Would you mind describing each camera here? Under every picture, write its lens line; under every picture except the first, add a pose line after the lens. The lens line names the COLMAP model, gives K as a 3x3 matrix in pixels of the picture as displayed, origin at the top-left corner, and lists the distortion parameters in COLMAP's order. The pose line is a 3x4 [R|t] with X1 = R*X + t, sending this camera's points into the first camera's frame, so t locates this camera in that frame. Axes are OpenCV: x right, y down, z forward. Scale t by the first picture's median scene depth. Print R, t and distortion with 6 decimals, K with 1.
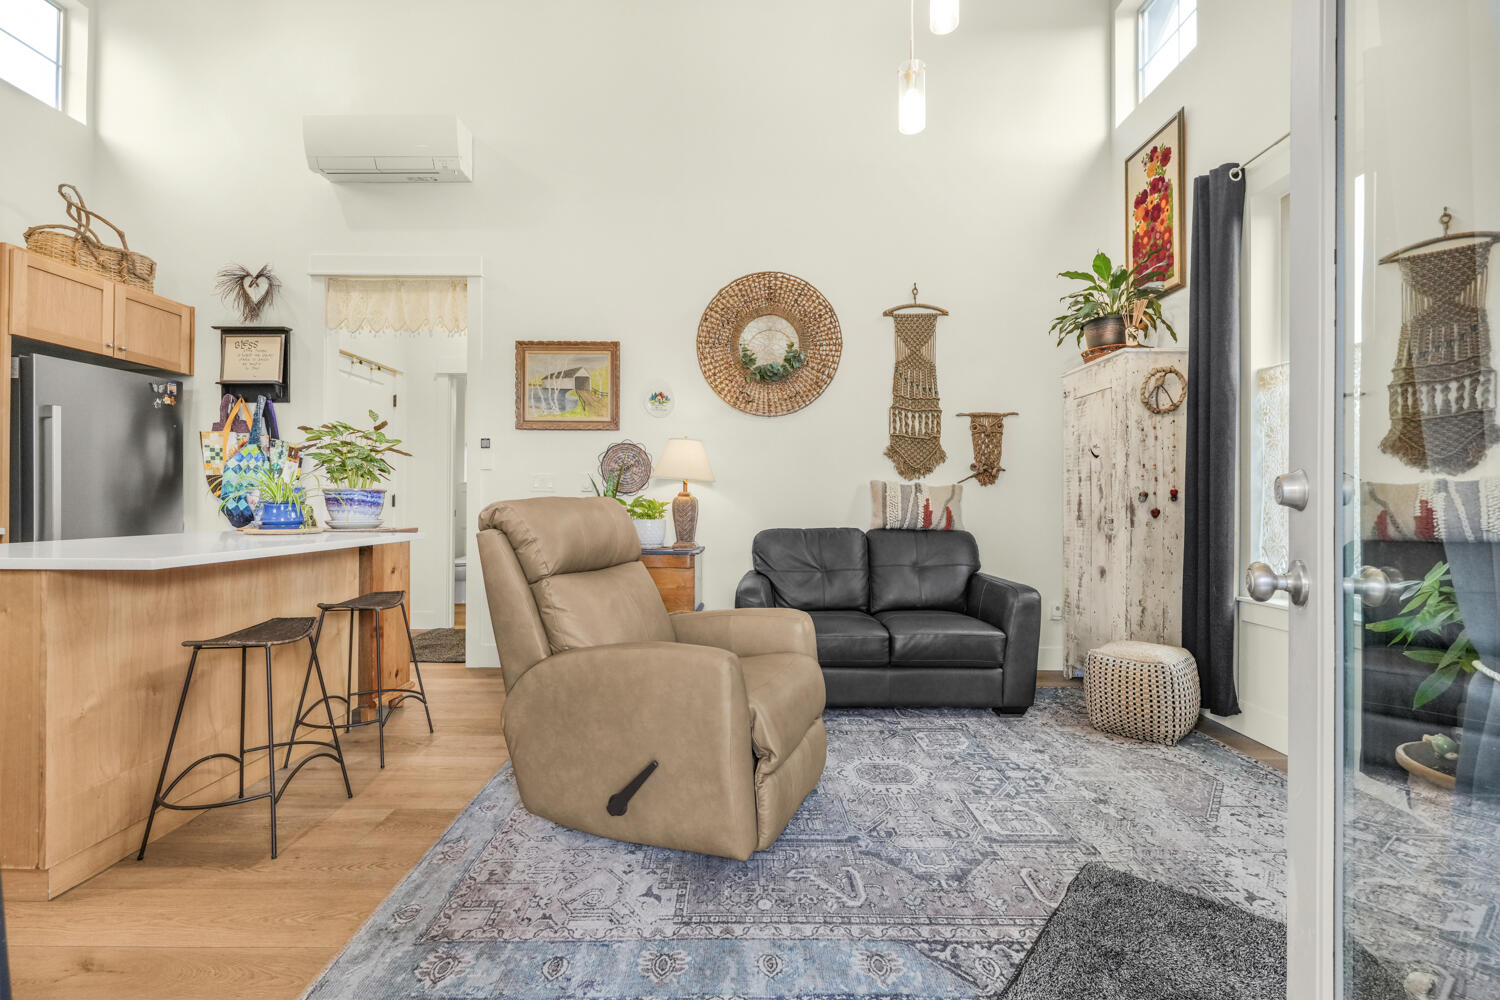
lens RADIAL K [[665.5, 0, 750.0], [0, 665.5, 500.0], [0, 0, 1]] dist [0.000884, 0.000564]
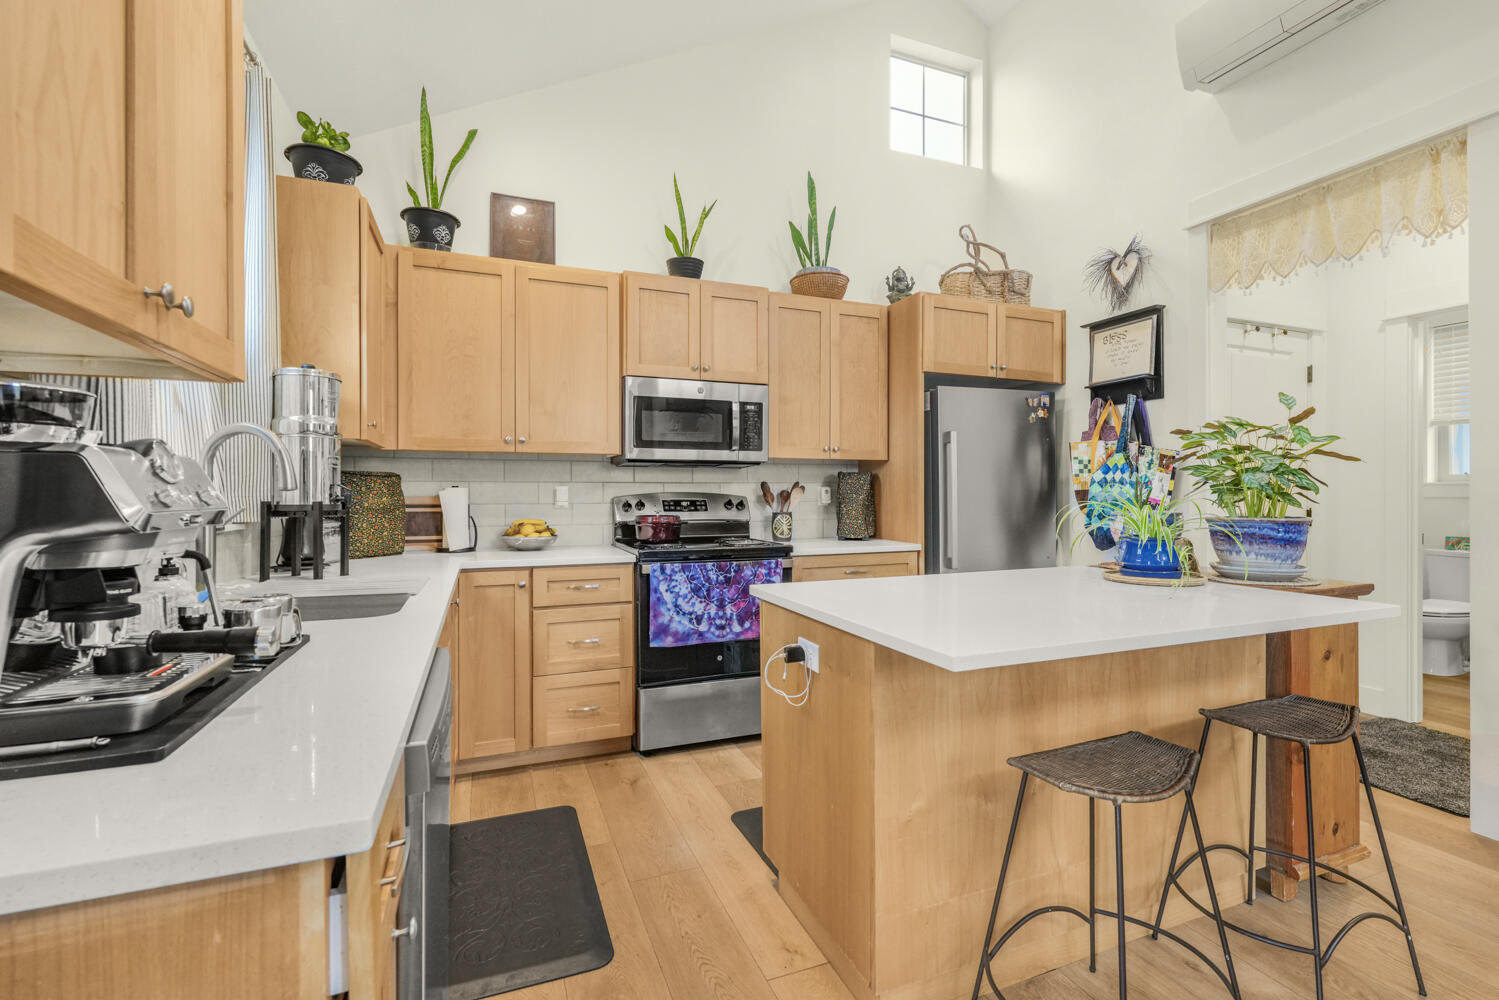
lens RADIAL K [[672.5, 0, 751.8], [0, 672.5, 497.2], [0, 0, 1]] dist [-0.000943, -0.000023]
pose [[0.395025, -0.002849, -0.918666, -0.154782], [0.009052, 0.999959, 0.000791, -0.034358], [0.918626, -0.008629, 0.395034, 0.240997]]
